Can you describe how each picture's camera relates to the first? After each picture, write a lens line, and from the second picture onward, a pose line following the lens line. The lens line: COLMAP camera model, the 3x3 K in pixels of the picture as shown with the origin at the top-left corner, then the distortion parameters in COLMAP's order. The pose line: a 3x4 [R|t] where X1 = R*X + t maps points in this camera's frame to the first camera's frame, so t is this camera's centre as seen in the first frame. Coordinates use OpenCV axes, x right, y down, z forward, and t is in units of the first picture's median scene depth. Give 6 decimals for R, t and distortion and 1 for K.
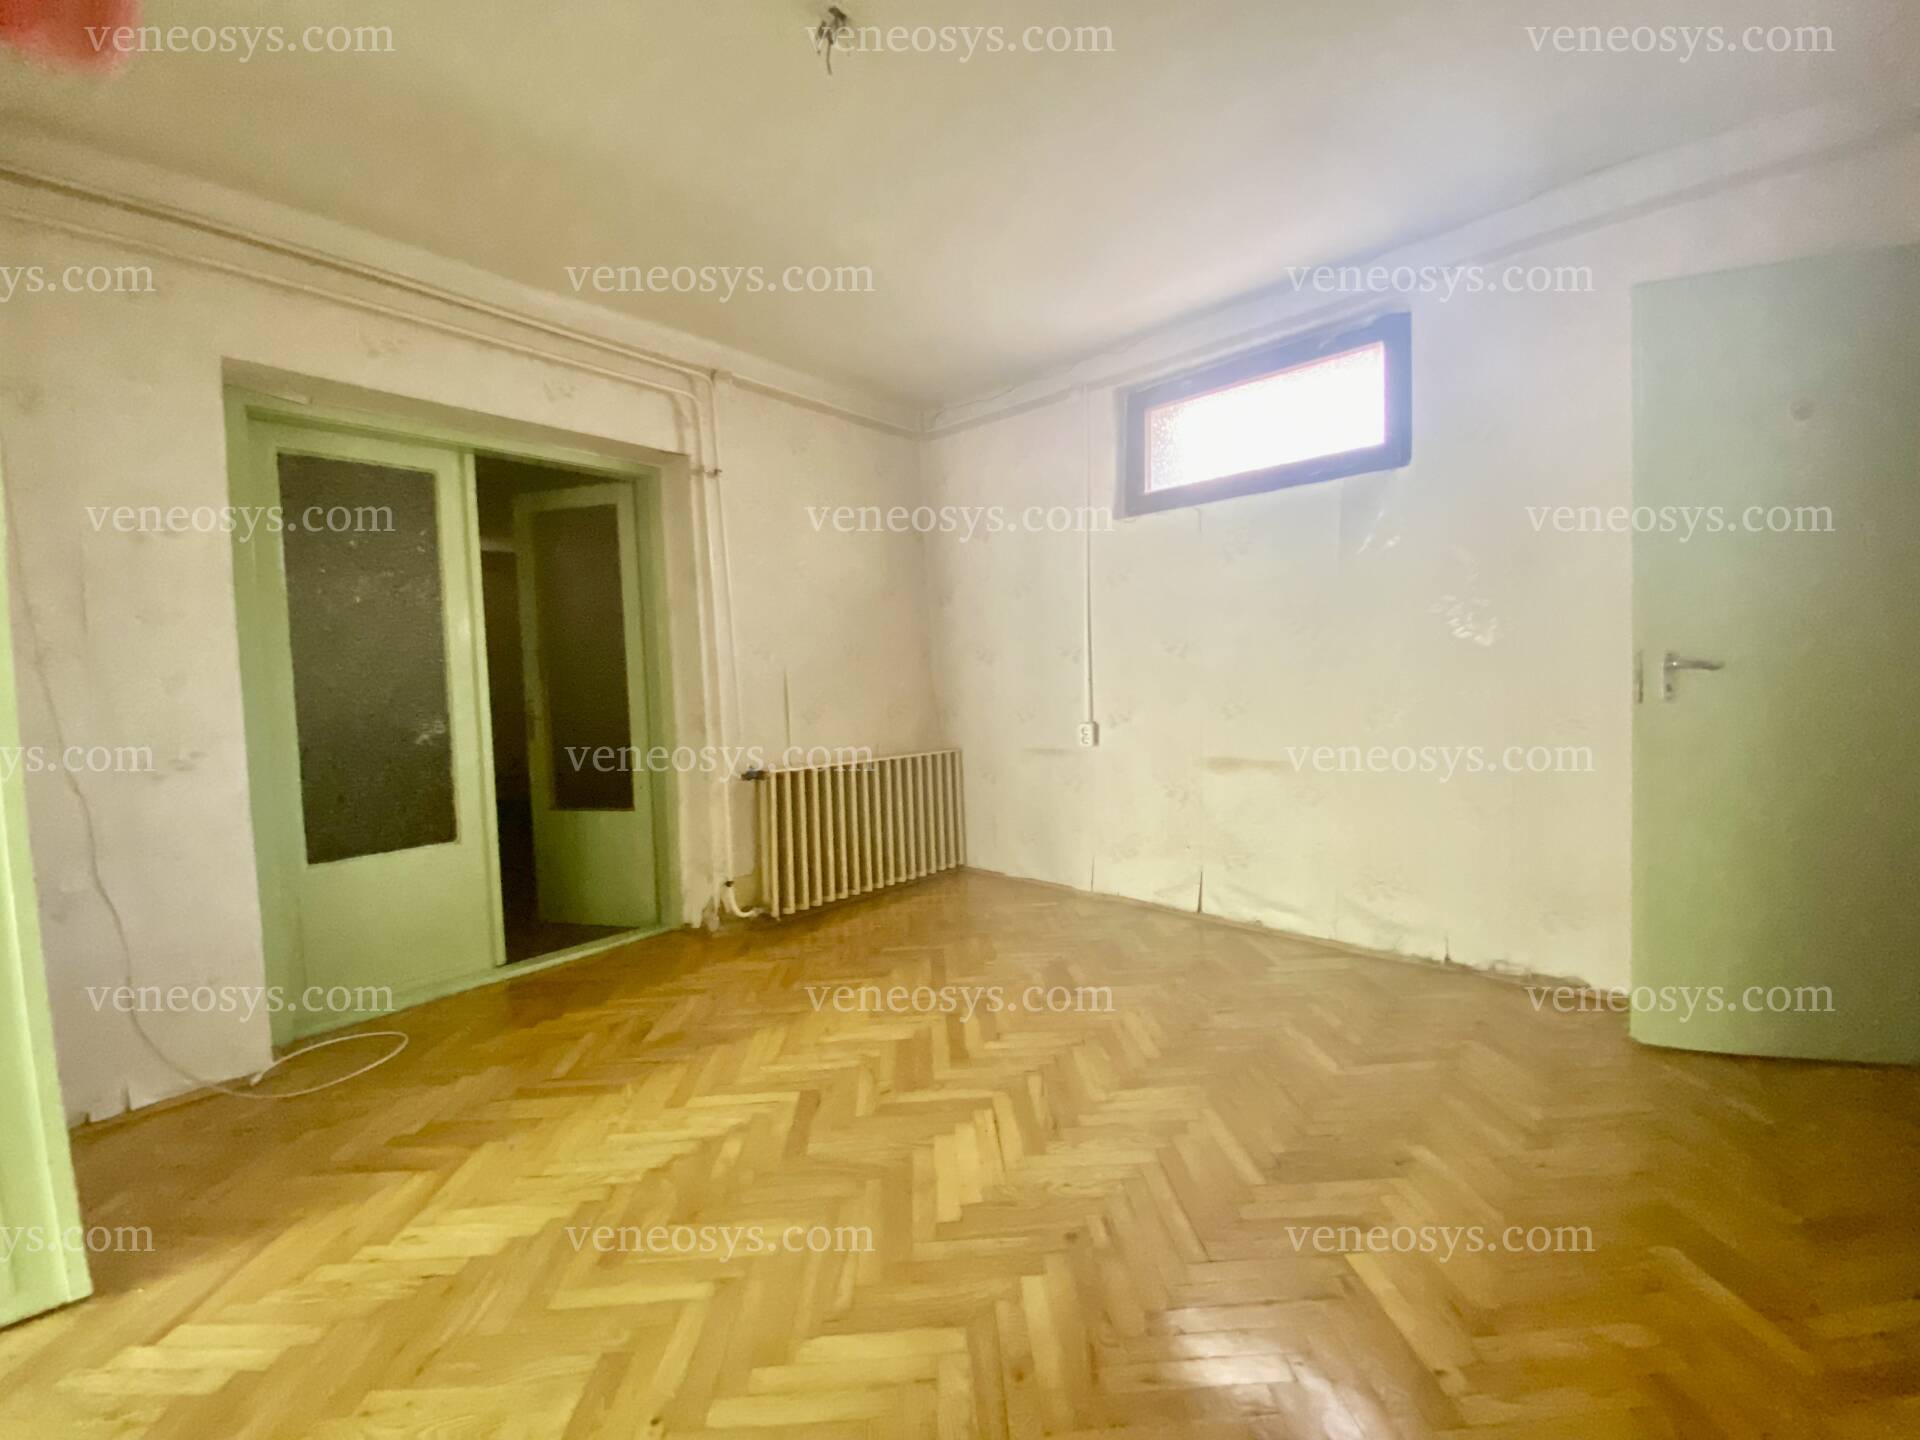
lens RADIAL K [[776.7, 0, 960.0], [0, 776.7, 720.0], [0, 0, 1]] dist [0.026402, -0.019936]
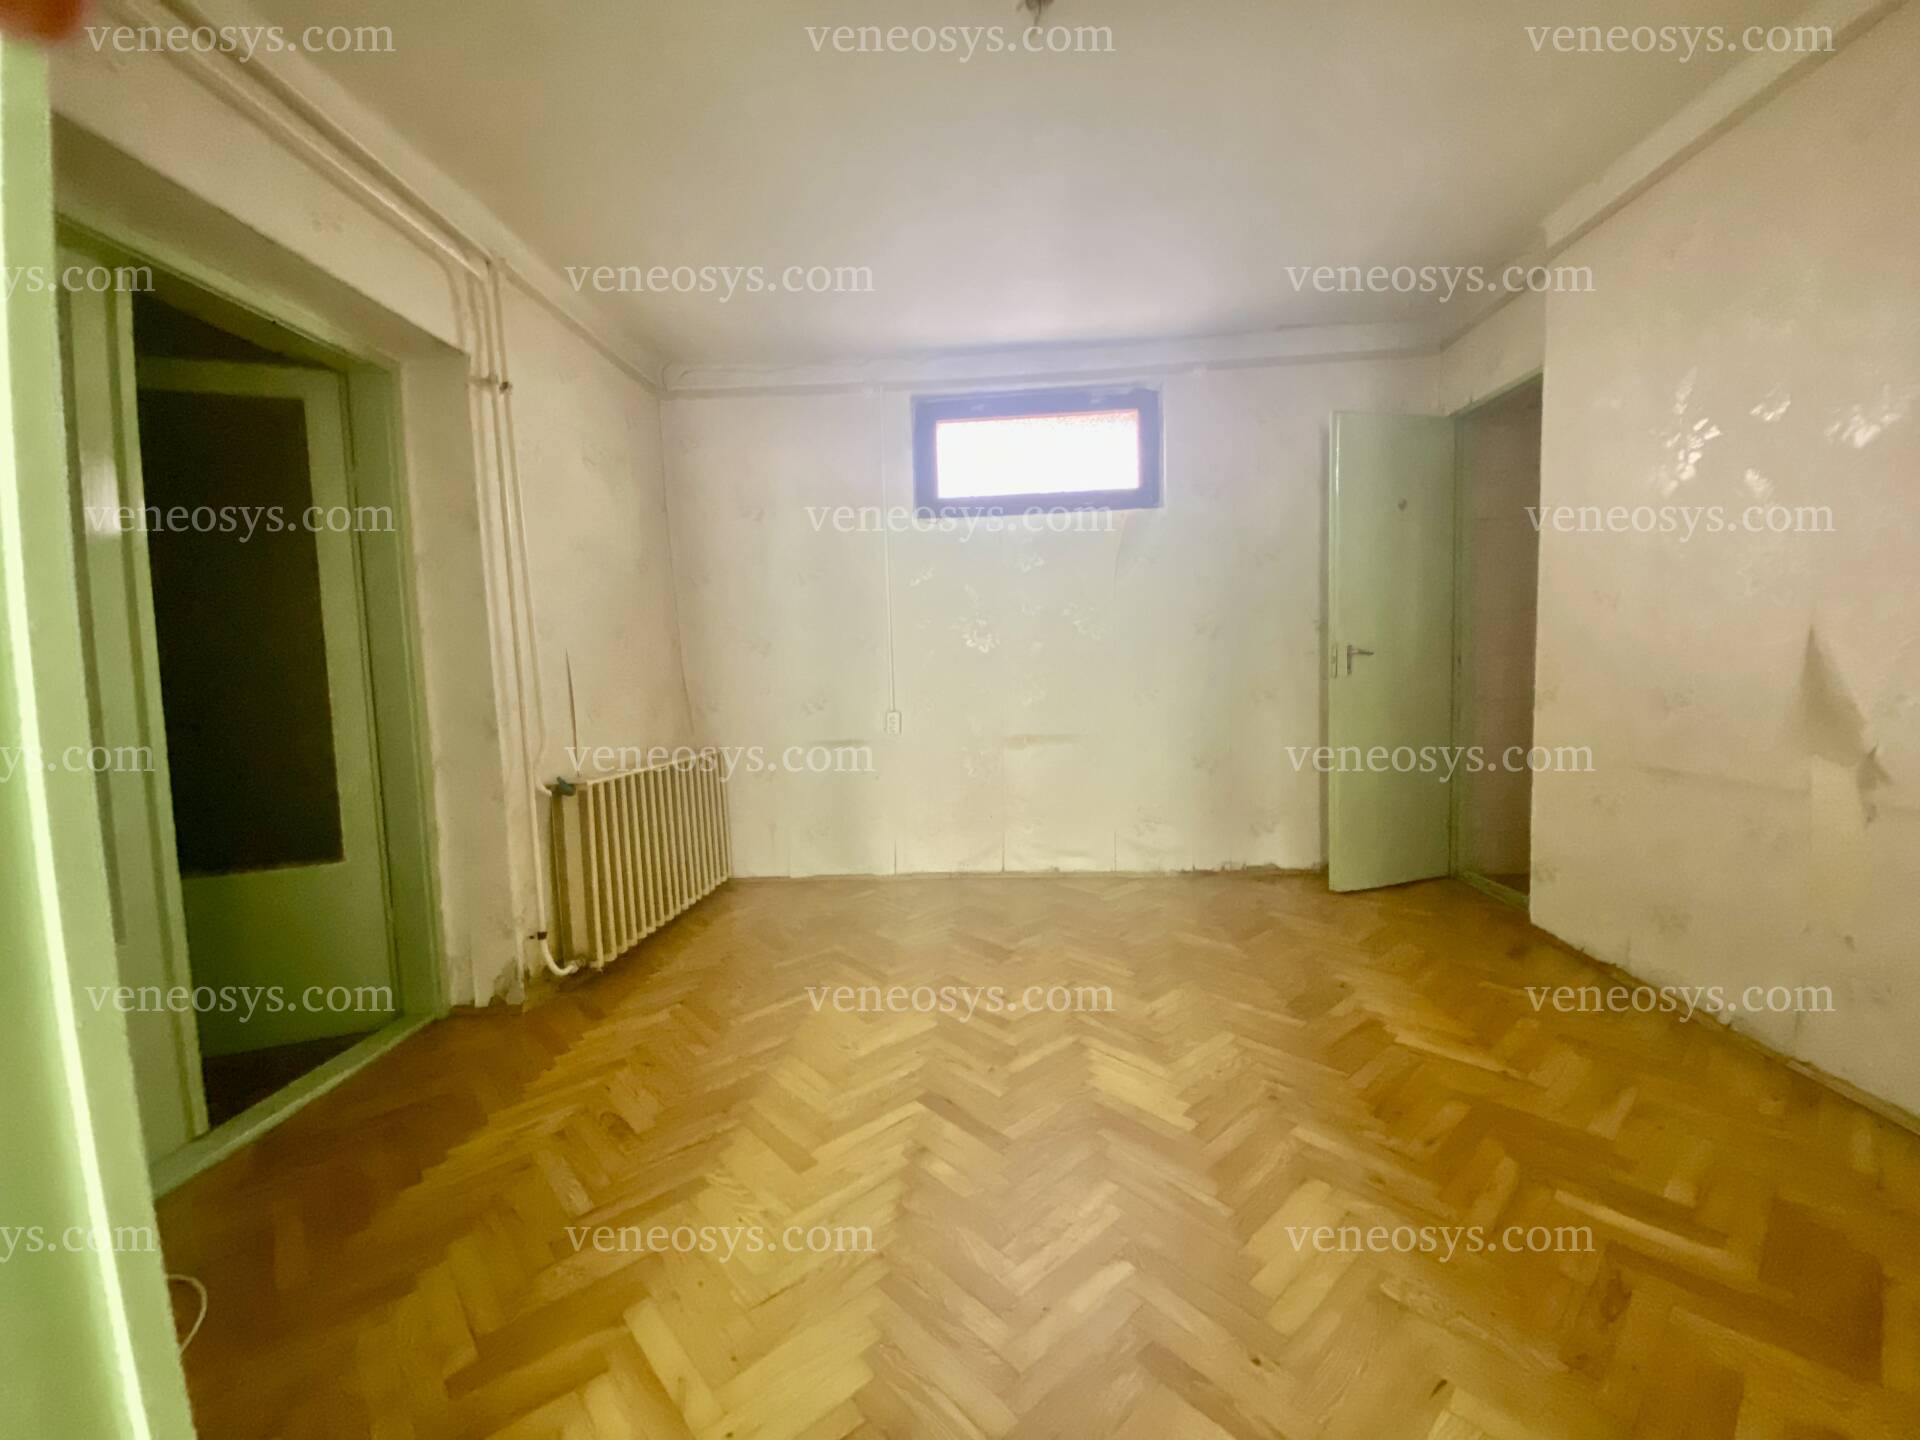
lens RADIAL K [[776.7, 0, 960.0], [0, 776.7, 720.0], [0, 0, 1]] dist [0.026402, -0.019936]
pose [[0.778245, -0.036594, 0.626894, -0.452373], [0.043547, 0.999042, 0.004258, 0.016305], [-0.626449, 0.023986, 0.779093, 0.150107]]
